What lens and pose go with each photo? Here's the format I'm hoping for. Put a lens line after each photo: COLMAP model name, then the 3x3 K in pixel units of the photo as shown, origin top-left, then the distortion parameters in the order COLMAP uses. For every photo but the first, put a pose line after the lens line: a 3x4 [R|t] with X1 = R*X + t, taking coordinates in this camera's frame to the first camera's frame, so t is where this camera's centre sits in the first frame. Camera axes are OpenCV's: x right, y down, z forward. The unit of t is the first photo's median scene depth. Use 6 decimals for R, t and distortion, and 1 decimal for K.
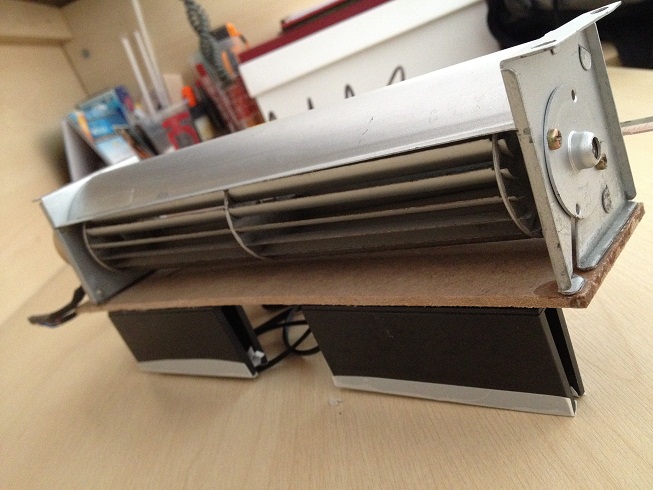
lens RADIAL K [[623.2, 0, 326.5], [0, 623.2, 245.0], [0, 0, 1]] dist [0.083697, -0.284936]
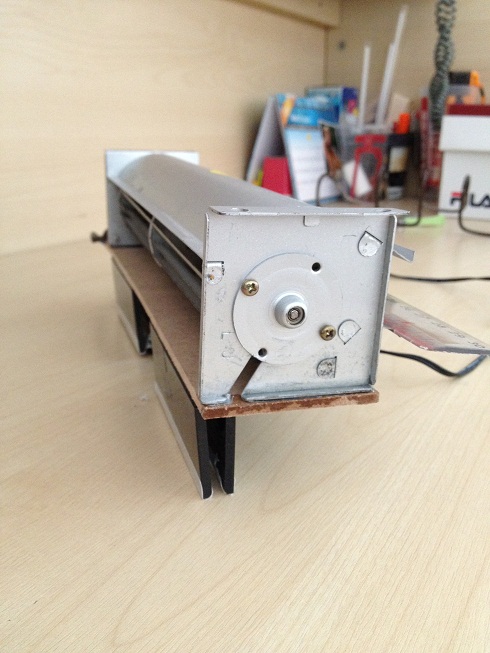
lens RADIAL K [[623.2, 0, 245.0], [0, 623.2, 326.5], [0, 0, 1]] dist [0.083697, -0.284936]
pose [[0.764409, 0.525709, -0.373241, 0.141030], [-0.478955, 0.850568, 0.217109, -0.060198], [0.431604, 0.012805, 0.901973, -0.011461]]
